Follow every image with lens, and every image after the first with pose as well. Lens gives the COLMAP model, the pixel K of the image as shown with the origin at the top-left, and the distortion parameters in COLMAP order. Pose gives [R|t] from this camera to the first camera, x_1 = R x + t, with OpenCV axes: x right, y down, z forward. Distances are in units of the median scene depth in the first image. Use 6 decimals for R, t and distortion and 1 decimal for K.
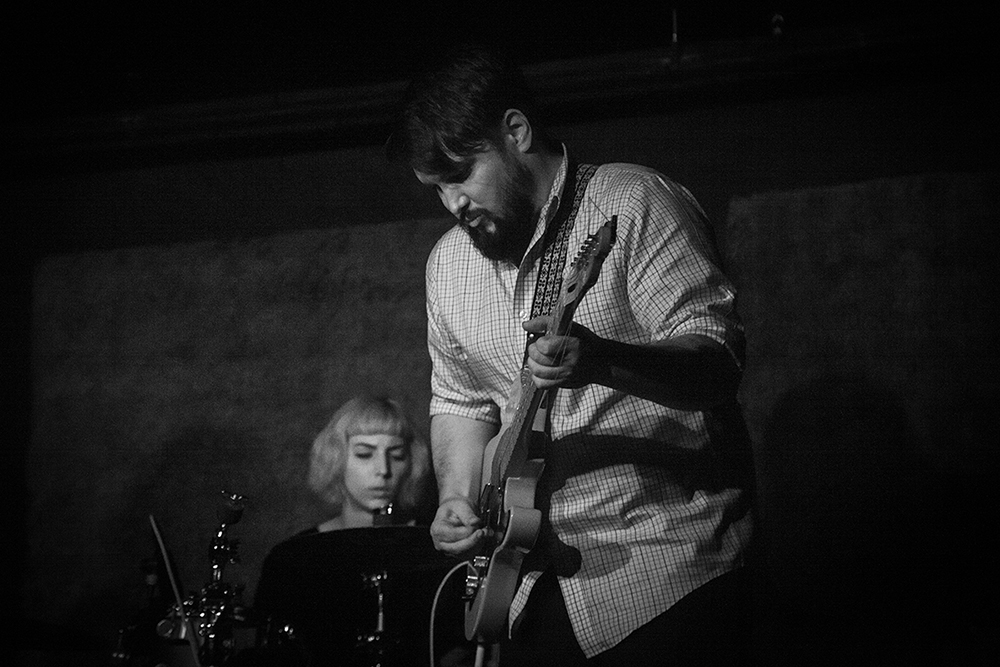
lens RADIAL K [[2524.9, 0, 506.7], [0, 2524.9, 332.8], [0, 0, 1]] dist [0.666456, 0.000000]
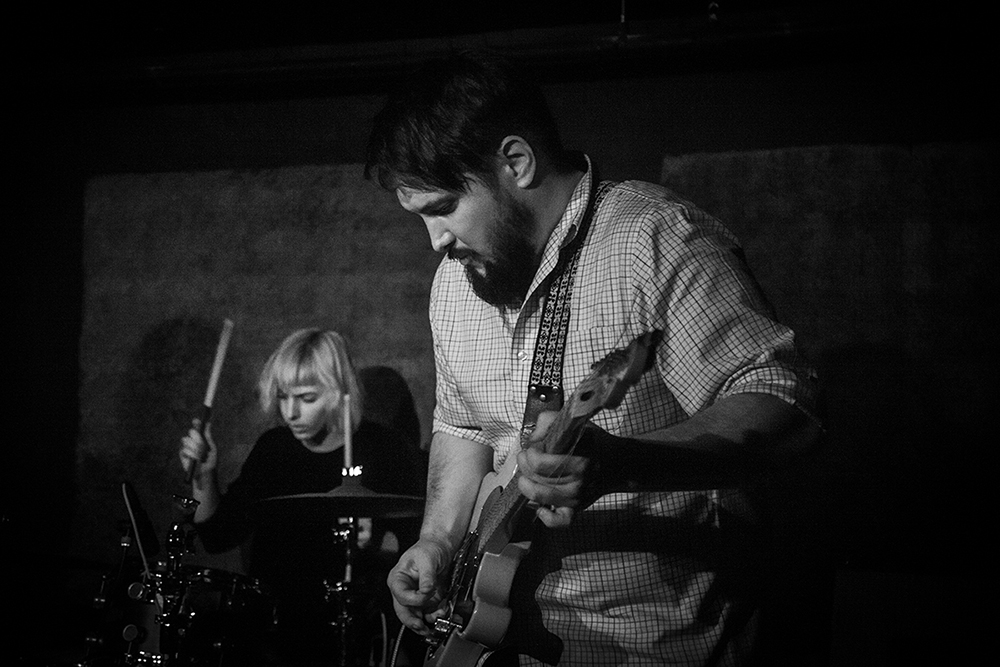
lens RADIAL K [[1482.1, 0, 527.7], [0, 1482.1, 343.5], [0, 0, 1]] dist [0.096158, 0.000000]
pose [[0.999392, 0.021343, 0.027560, 0.007950], [-0.024990, 0.989894, 0.139593, -0.059130], [-0.024302, -0.140196, 0.989825, 0.302599]]
